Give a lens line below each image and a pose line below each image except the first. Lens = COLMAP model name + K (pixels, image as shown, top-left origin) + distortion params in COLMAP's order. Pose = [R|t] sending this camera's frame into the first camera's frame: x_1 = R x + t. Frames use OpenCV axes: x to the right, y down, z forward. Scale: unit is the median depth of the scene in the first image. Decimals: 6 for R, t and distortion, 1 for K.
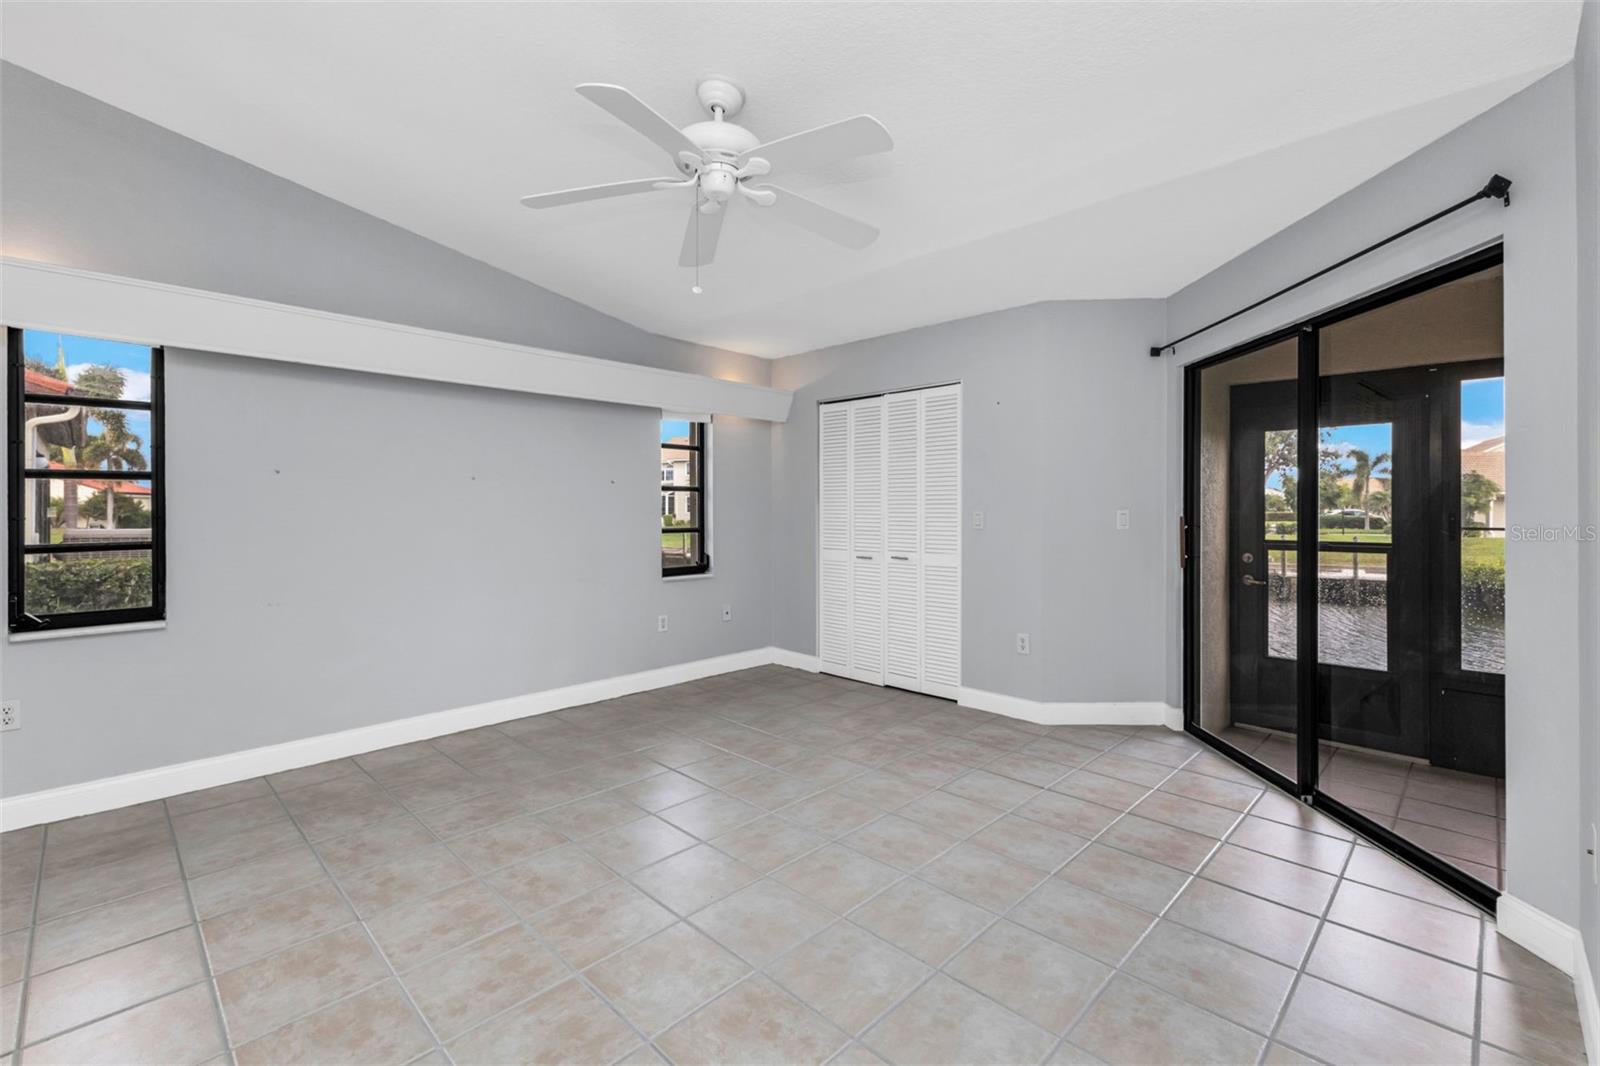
lens RADIAL K [[697.9, 0, 801.6], [0, 697.9, 521.7], [0, 0, 1]] dist [0.001628, -0.001348]
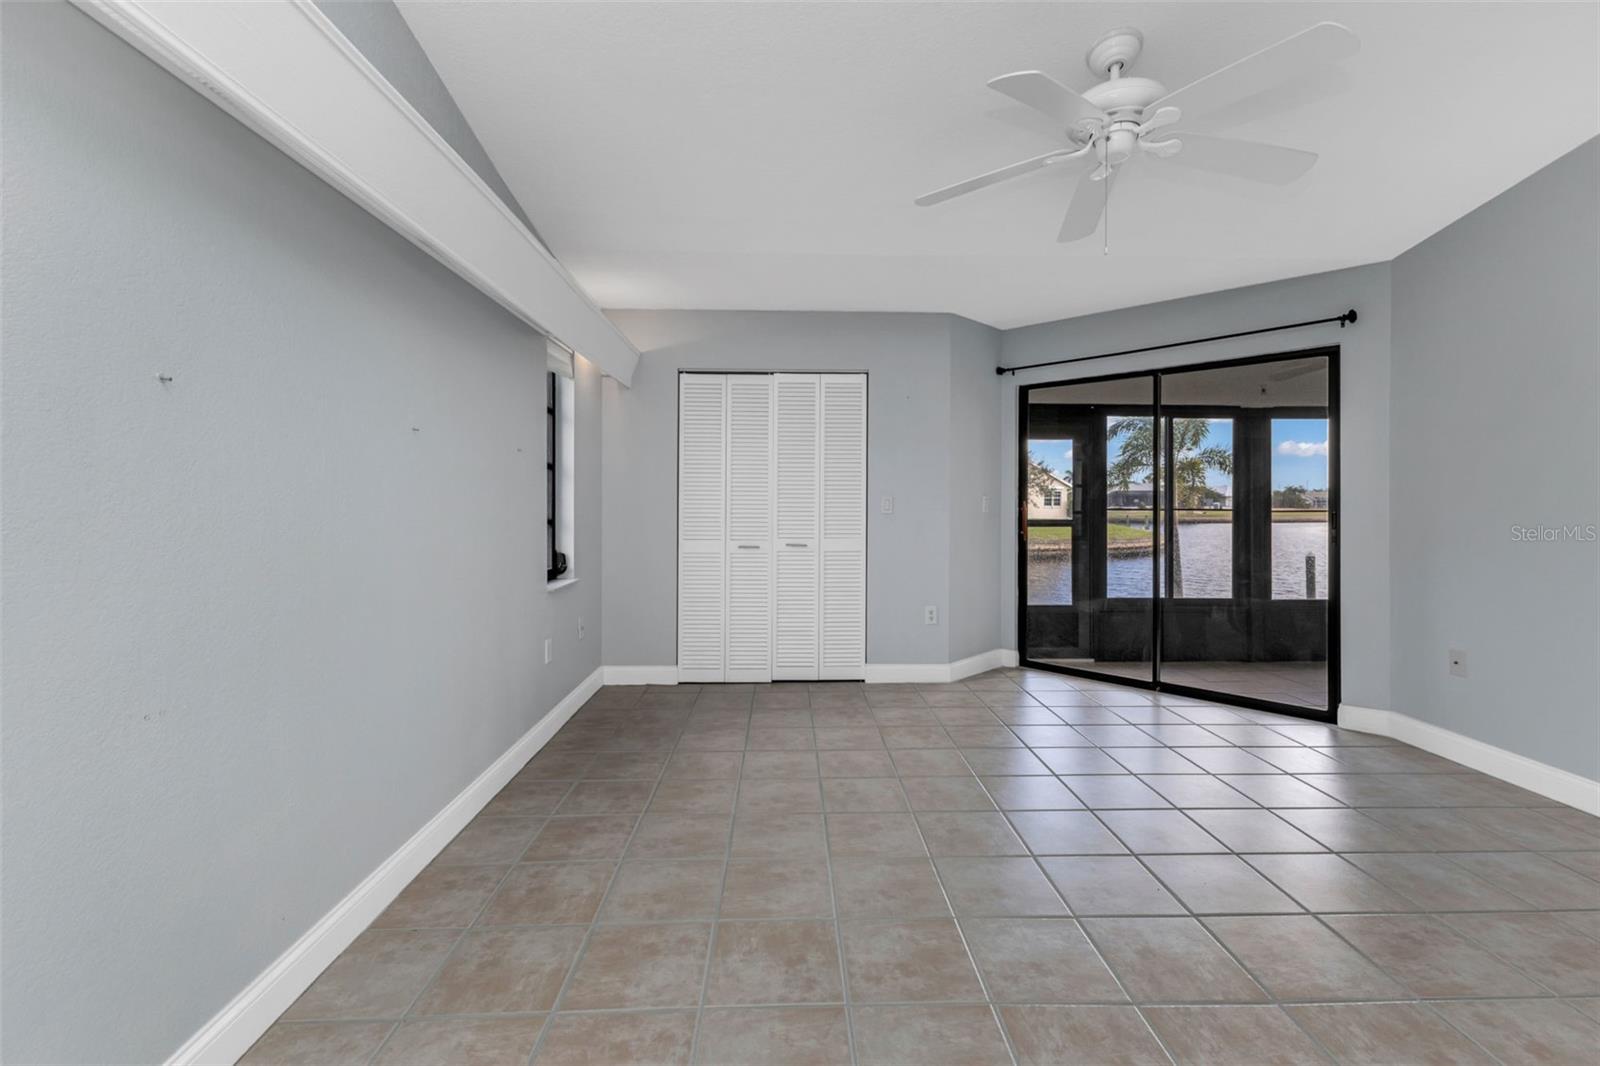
lens RADIAL K [[697.9, 0, 804.3], [0, 697.9, 517.0], [0, 0, 1]] dist [0.001628, -0.001348]
pose [[0.687304, -0.012676, 0.726259, -0.614314], [0.011833, 0.999910, 0.006254, 0.007929], [-0.726273, 0.004296, 0.687393, 0.365808]]
